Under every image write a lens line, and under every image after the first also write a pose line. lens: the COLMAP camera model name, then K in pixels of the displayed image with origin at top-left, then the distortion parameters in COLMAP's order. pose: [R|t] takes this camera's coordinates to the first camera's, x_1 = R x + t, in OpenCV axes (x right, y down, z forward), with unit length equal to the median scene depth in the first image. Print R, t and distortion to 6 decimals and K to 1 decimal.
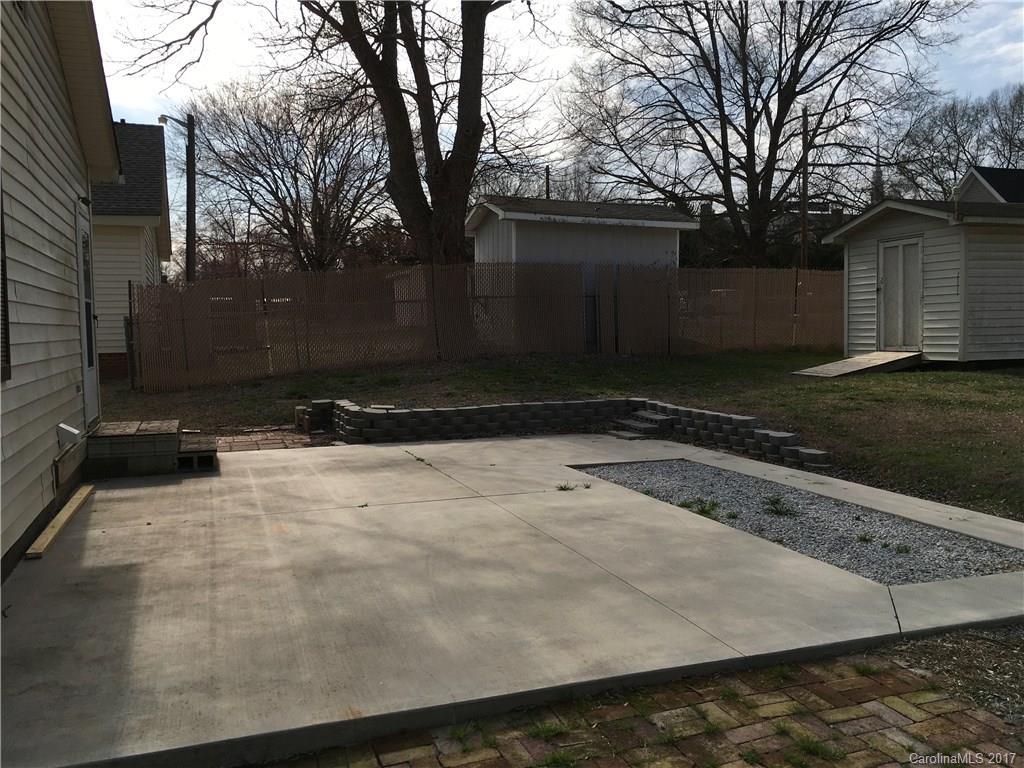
lens RADIAL K [[874.4, 0, 511.0], [0, 874.4, 382.7], [0, 0, 1]] dist [0.001951, -0.000935]
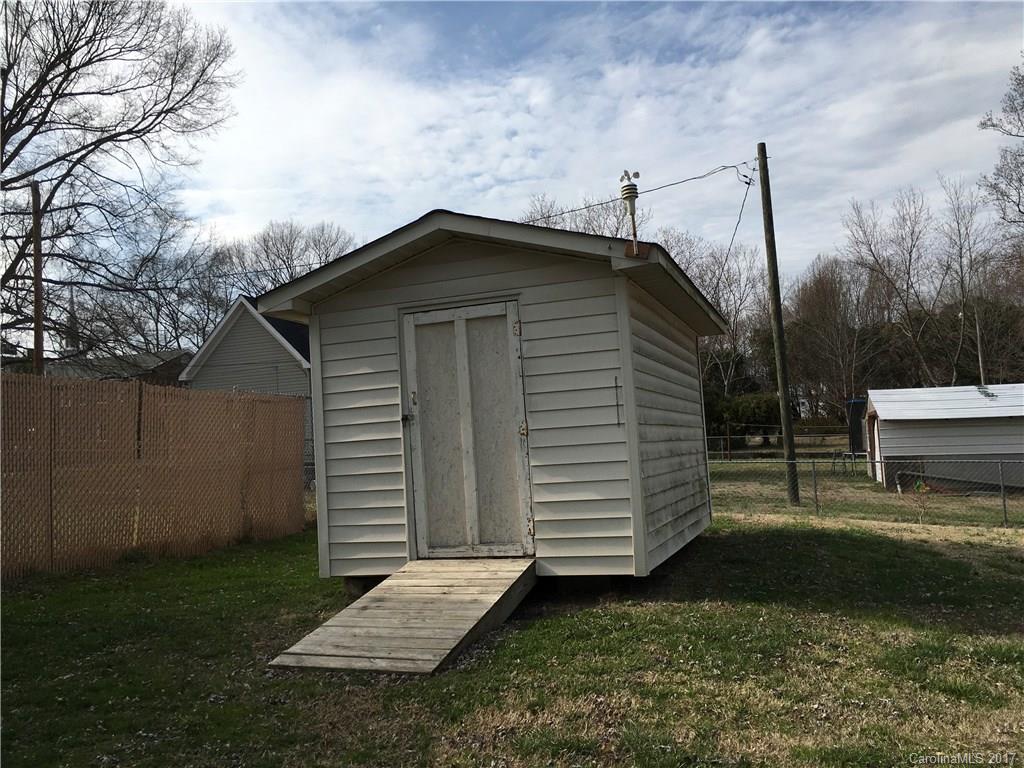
lens RADIAL K [[874.4, 0, 509.1], [0, 874.4, 383.8], [0, 0, 1]] dist [0.001951, -0.000935]
pose [[0.640687, 0.046711, 0.766380, 0.114628], [0.089226, 0.986856, -0.134740, -0.059907], [-0.762600, 0.154707, 0.628098, 0.684157]]
